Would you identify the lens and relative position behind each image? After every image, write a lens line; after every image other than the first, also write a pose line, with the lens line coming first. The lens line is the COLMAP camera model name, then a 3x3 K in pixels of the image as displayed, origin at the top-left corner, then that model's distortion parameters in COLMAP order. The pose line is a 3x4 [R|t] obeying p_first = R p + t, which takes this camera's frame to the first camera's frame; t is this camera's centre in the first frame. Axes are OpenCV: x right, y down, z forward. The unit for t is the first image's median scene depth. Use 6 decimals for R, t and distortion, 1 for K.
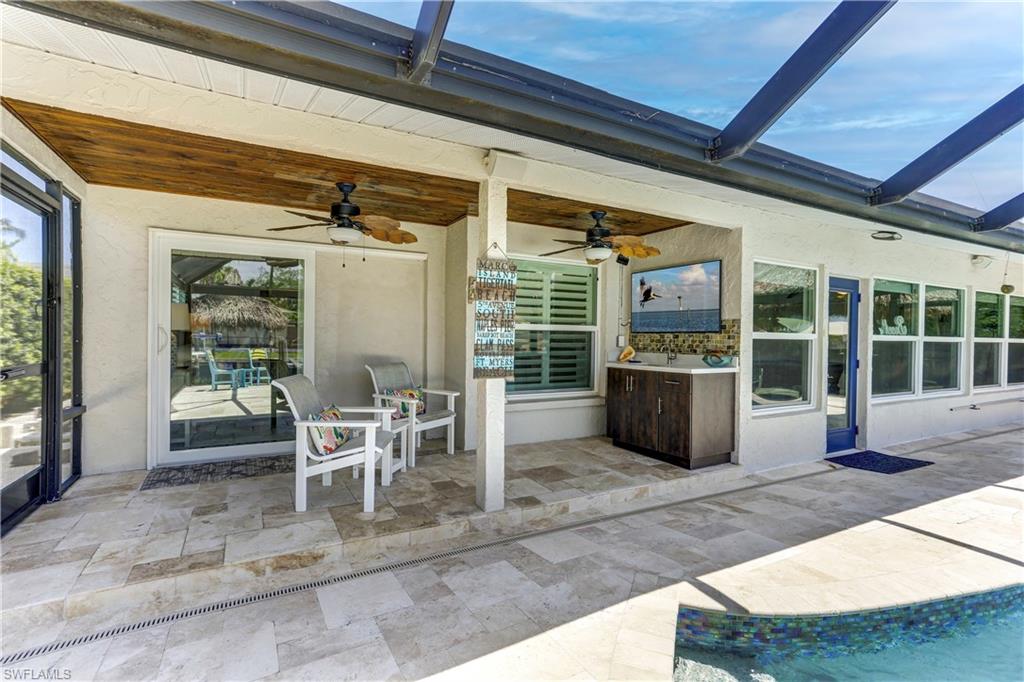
lens RADIAL K [[488.3, 0, 507.6], [0, 488.3, 333.3], [0, 0, 1]] dist [0.011186, 0.008722]
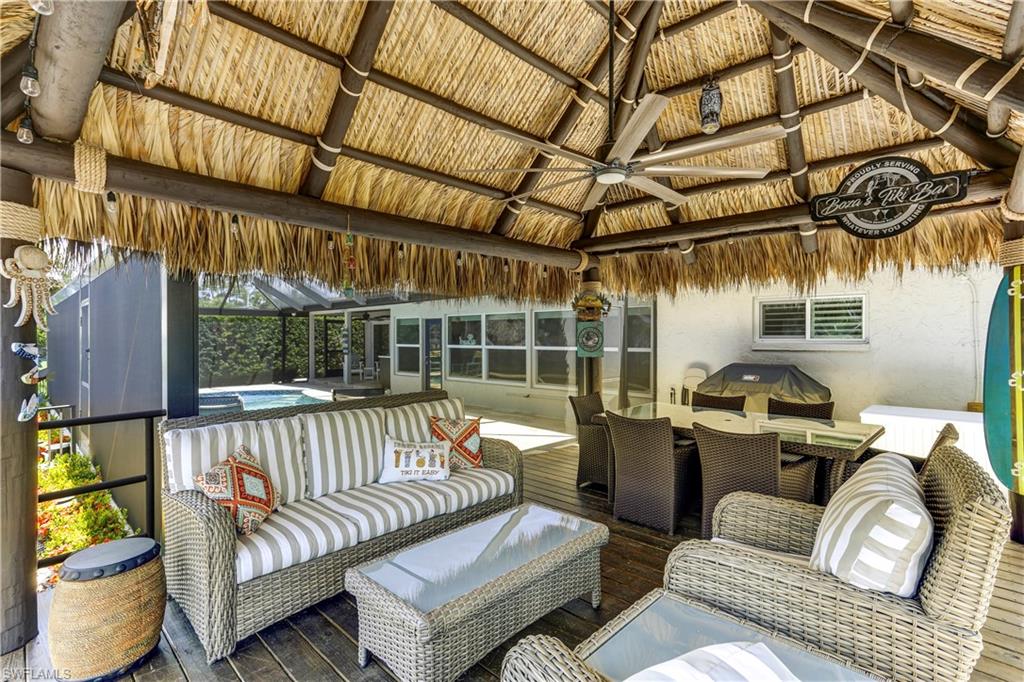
lens RADIAL K [[488.3, 0, 510.0], [0, 488.3, 342.7], [0, 0, 1]] dist [0.011186, 0.008722]
pose [[0.297616, -0.008853, -0.954644, 3.806714], [0.001724, 0.999960, -0.008736, 0.017089], [0.954684, 0.000954, 0.297620, 0.896480]]
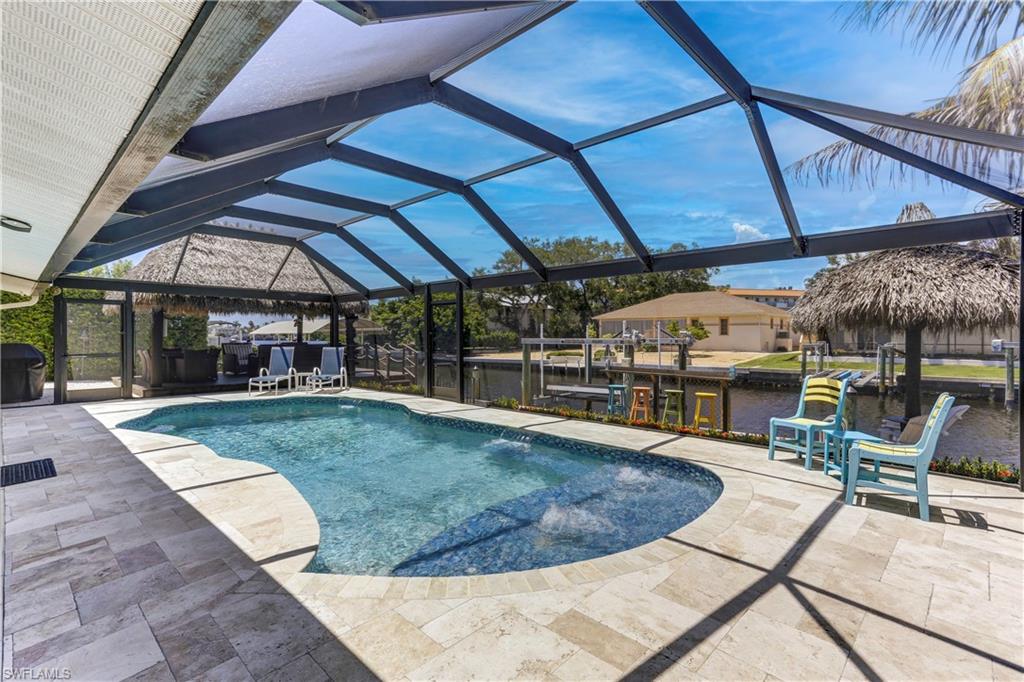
lens RADIAL K [[488.3, 0, 527.2], [0, 488.3, 341.6], [0, 0, 1]] dist [0.011186, 0.008722]
pose [[-0.322401, -0.022071, 0.946346, -0.491791], [-0.010789, 0.999749, 0.019641, -0.011452], [-0.946542, -0.003878, -0.322558, 0.473211]]
